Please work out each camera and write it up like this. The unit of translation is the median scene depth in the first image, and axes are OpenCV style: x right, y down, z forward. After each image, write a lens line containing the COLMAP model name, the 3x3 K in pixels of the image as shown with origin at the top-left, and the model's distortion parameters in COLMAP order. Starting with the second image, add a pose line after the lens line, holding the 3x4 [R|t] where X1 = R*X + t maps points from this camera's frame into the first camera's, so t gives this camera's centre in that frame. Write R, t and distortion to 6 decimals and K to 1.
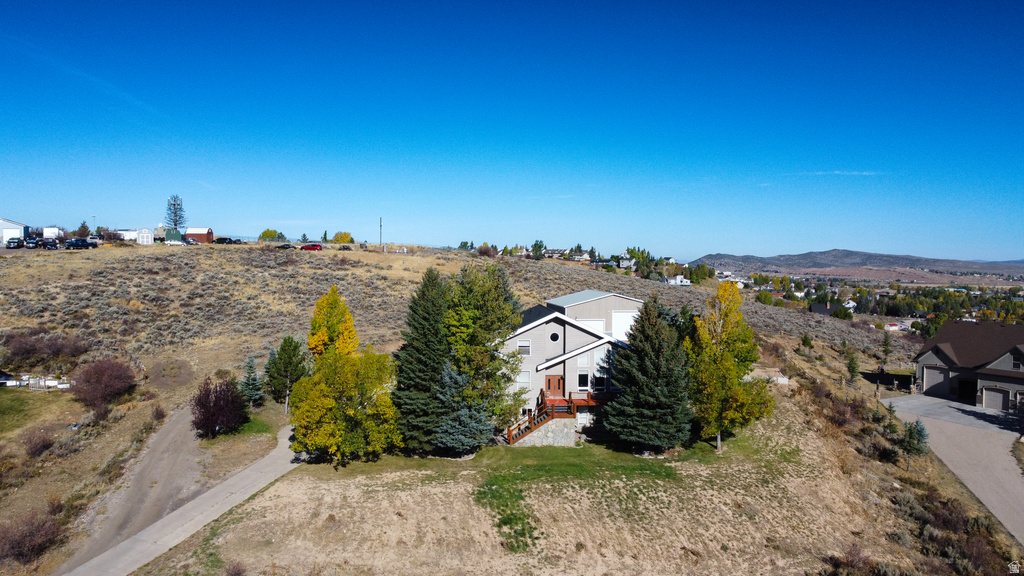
lens RADIAL K [[777.4, 0, 512.0], [0, 777.4, 288.0], [0, 0, 1]] dist [0.000969, -0.003227]
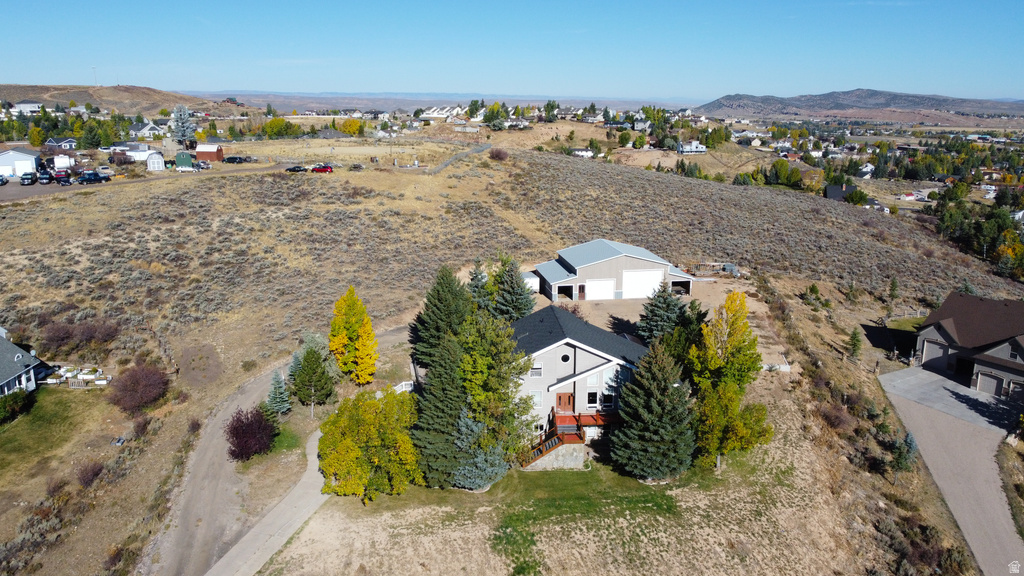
lens RADIAL K [[777.4, 0, 512.0], [0, 777.4, 288.0], [0, 0, 1]] dist [0.000969, -0.003227]
pose [[0.999874, -0.001922, -0.015788, -0.000119], [0.005059, 0.979553, 0.201121, -0.215411], [0.015079, -0.201175, 0.979439, -0.002706]]
